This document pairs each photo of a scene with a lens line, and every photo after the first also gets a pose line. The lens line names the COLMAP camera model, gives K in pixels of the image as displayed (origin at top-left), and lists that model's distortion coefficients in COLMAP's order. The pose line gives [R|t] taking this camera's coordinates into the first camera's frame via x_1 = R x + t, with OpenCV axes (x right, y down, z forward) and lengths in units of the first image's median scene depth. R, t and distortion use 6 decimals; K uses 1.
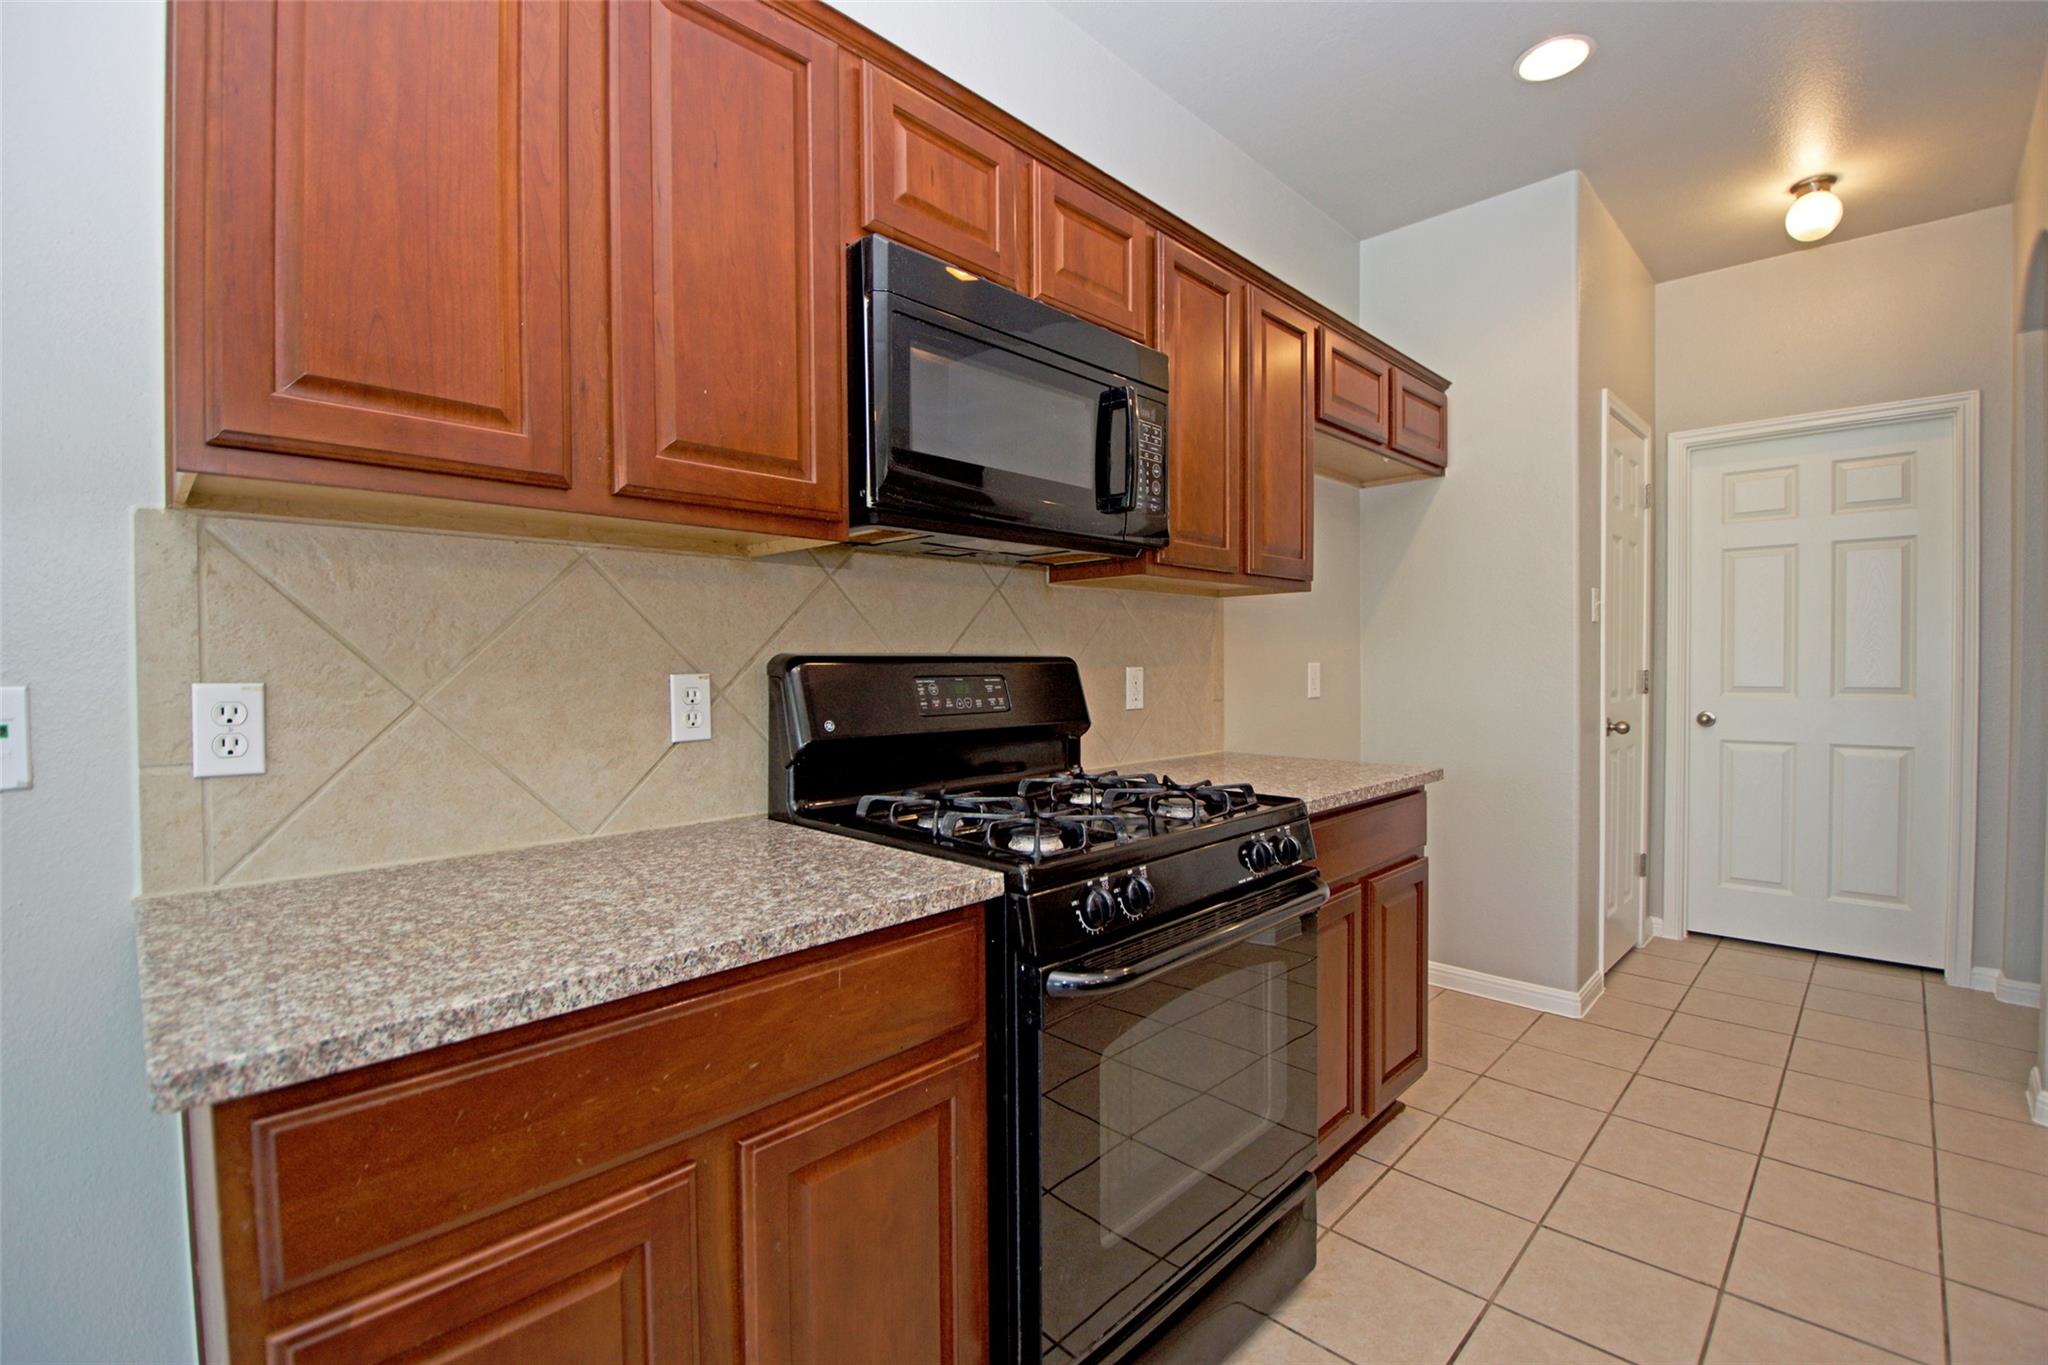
lens RADIAL K [[893.7, 0, 1035.7], [0, 893.7, 685.8], [0, 0, 1]] dist [0.005231, -0.015470]
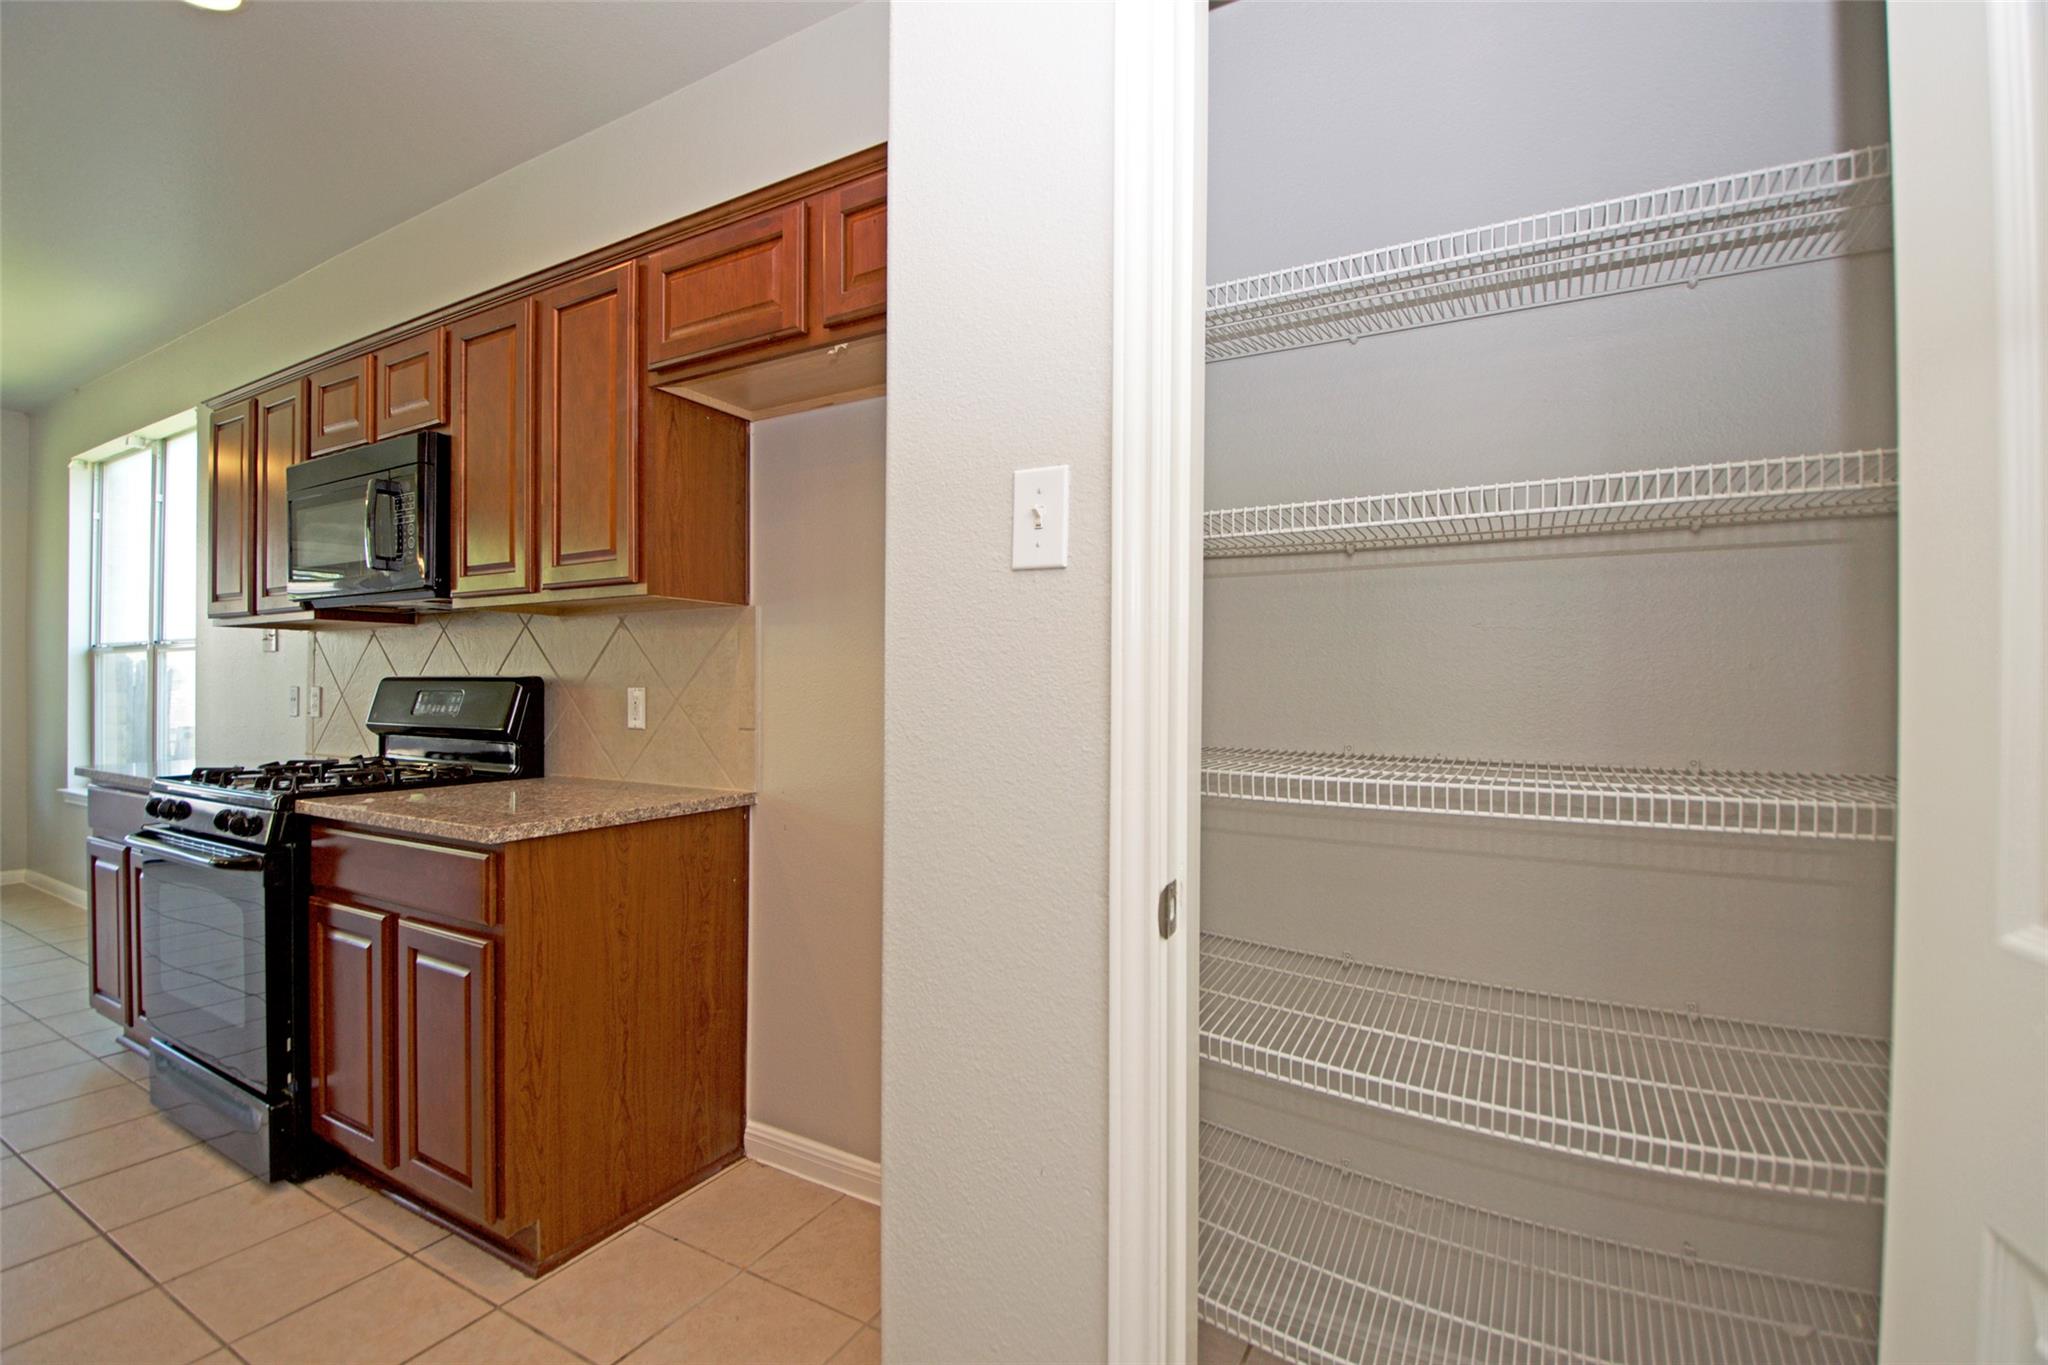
lens RADIAL K [[893.7, 0, 1037.5], [0, 893.7, 692.9], [0, 0, 1]] dist [0.005231, -0.015470]
pose [[0.263488, 0.012771, -0.964578, 0.880513], [-0.032616, 0.999459, 0.004323, -0.024579], [0.964111, 0.030322, 0.263762, 0.855963]]
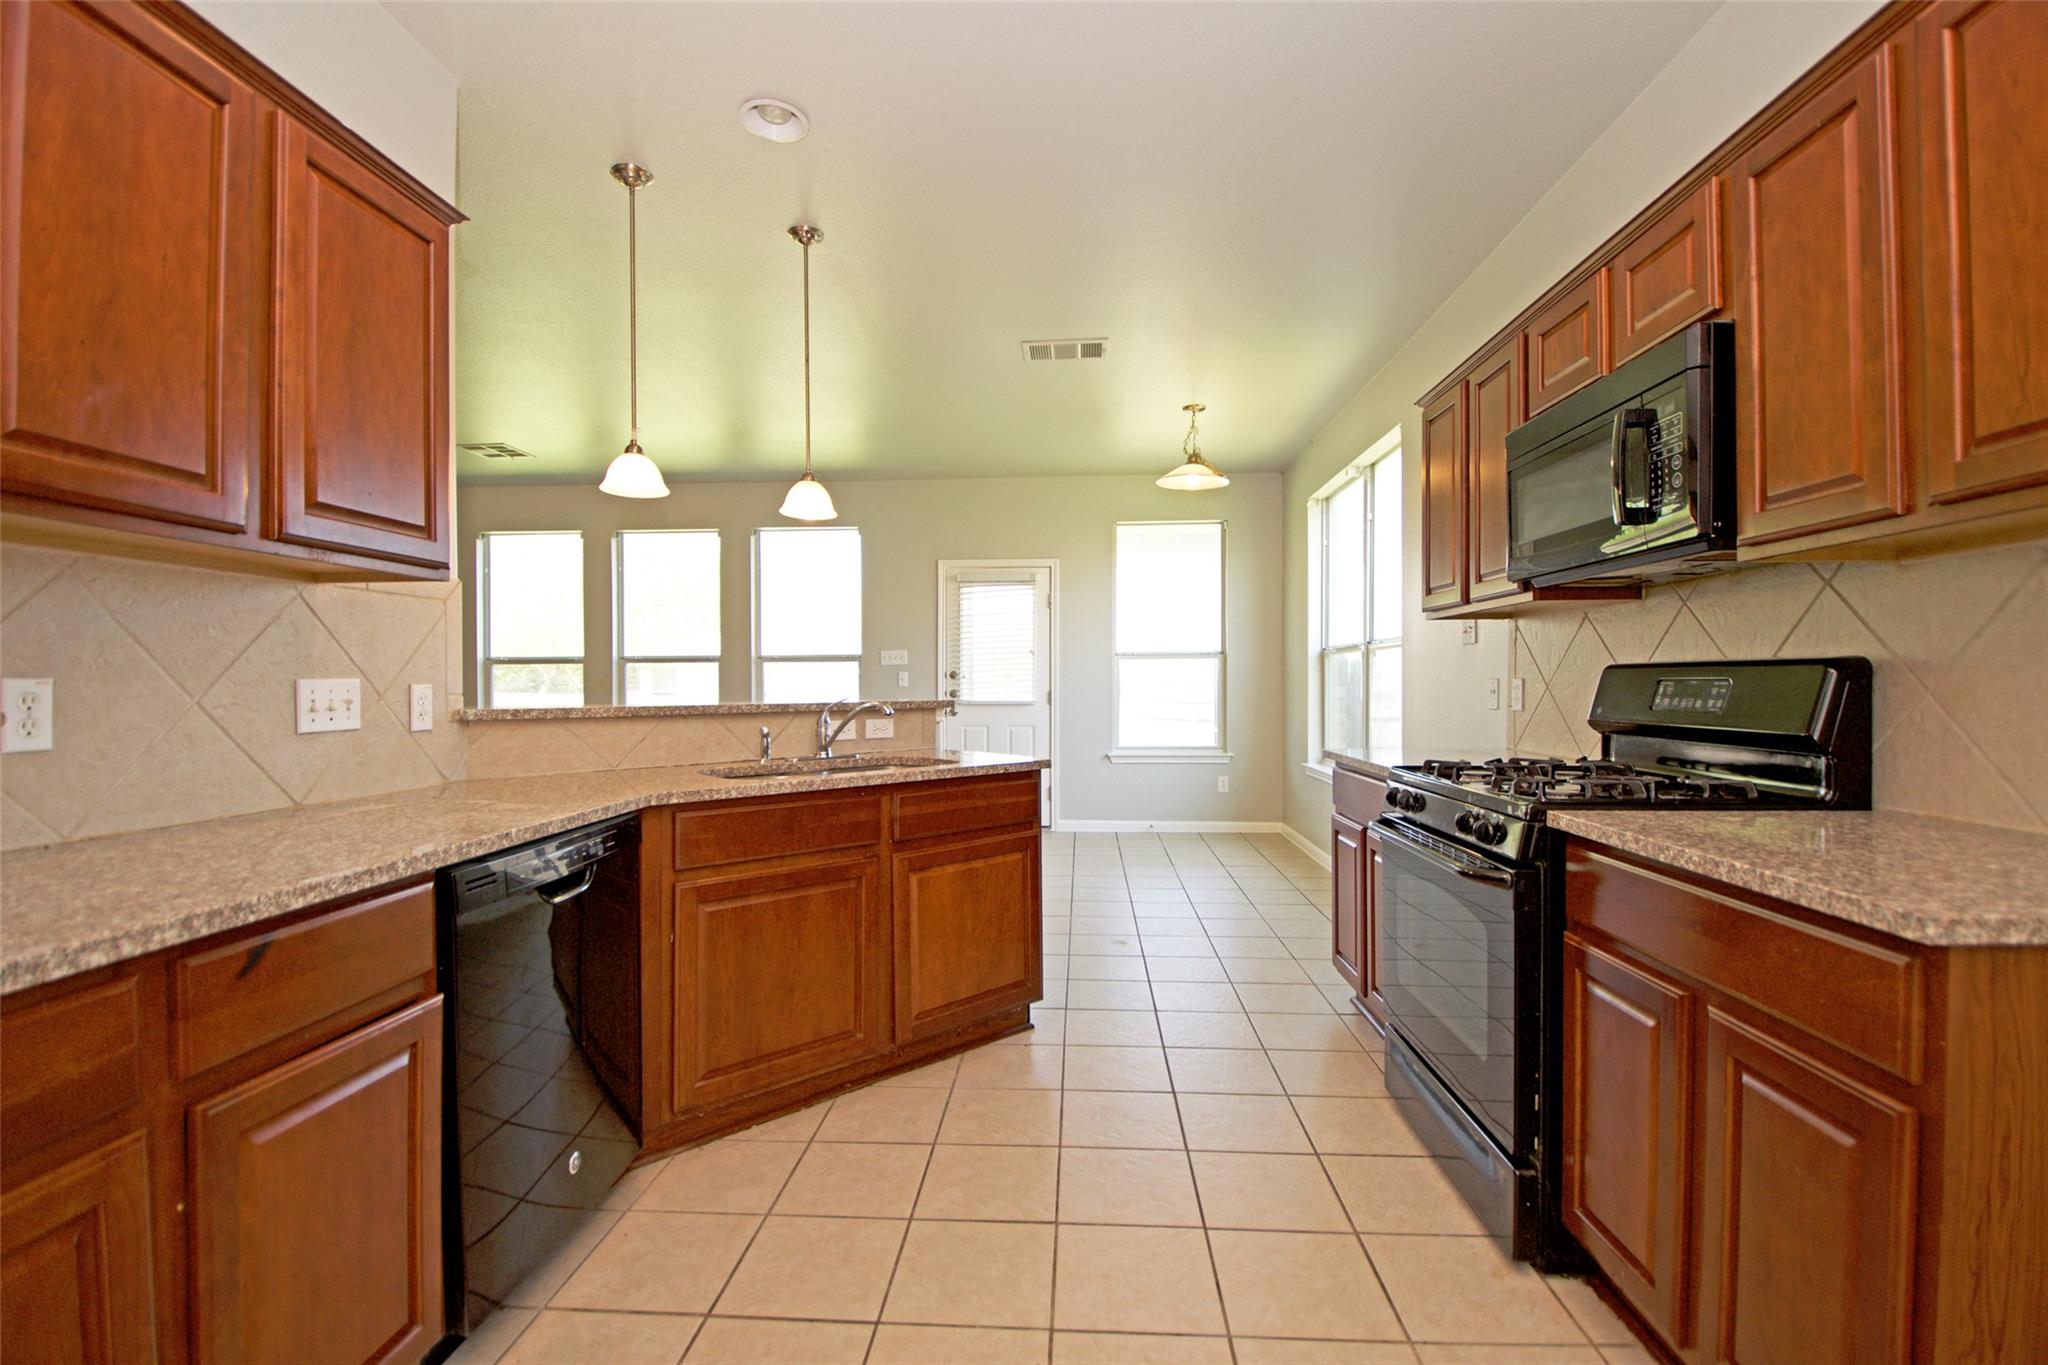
lens RADIAL K [[893.7, 0, 1026.3], [0, 893.7, 682.8], [0, 0, 1]] dist [0.005231, -0.015470]
pose [[-0.756972, 0.007346, -0.653406, 0.756446], [-0.010824, 0.999659, 0.023779, -0.016101], [0.653358, 0.025072, -0.756634, 0.753681]]
